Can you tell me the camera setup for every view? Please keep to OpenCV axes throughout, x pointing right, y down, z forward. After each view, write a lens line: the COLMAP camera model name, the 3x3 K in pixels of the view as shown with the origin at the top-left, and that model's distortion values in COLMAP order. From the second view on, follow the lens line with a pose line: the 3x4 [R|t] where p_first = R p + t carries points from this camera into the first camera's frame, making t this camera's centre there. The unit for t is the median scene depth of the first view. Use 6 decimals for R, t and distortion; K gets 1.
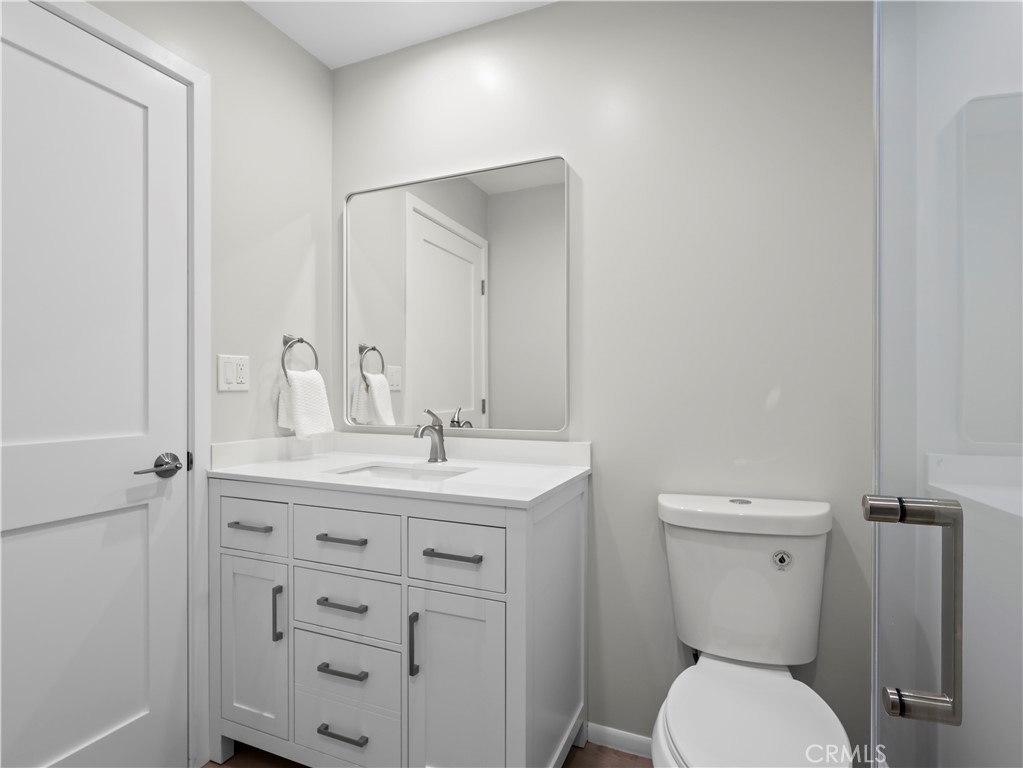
lens RADIAL K [[536.1, 0, 511.1], [0, 536.1, 386.0], [0, 0, 1]] dist [0.001243, -0.001684]
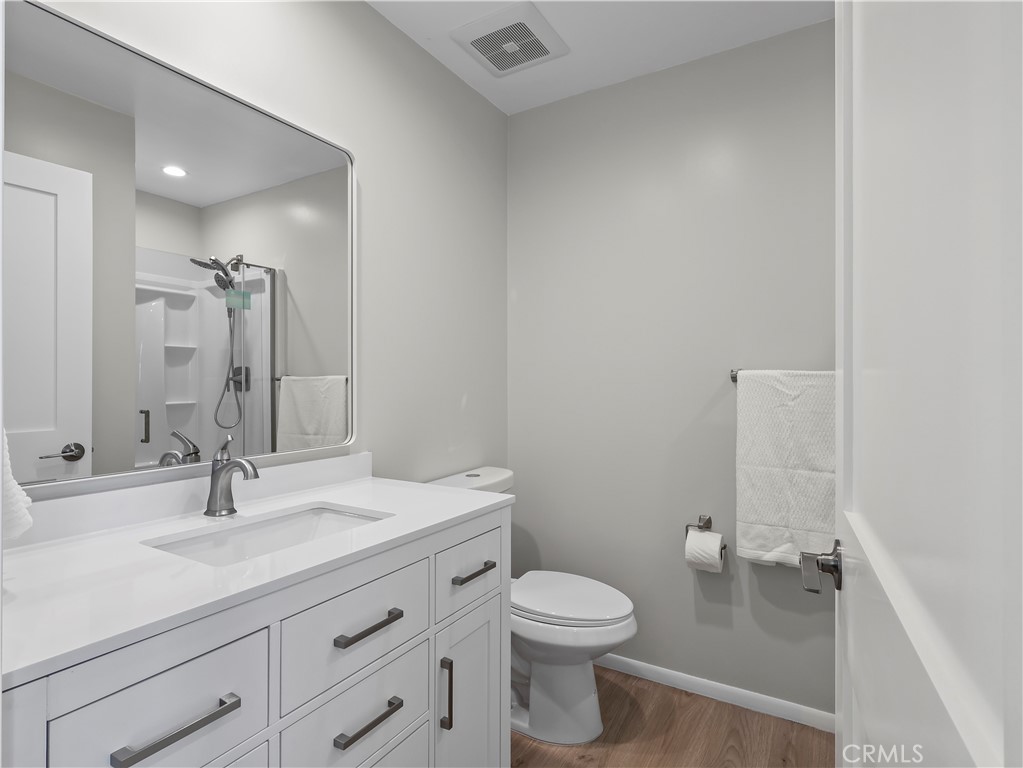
lens RADIAL K [[536.1, 0, 511.2], [0, 536.1, 382.6], [0, 0, 1]] dist [0.001243, -0.001684]
pose [[0.143852, -0.001535, 0.989598, -1.010681], [0.003566, 0.999993, 0.001033, -0.030755], [-0.989593, 0.003381, 0.143857, 0.744354]]
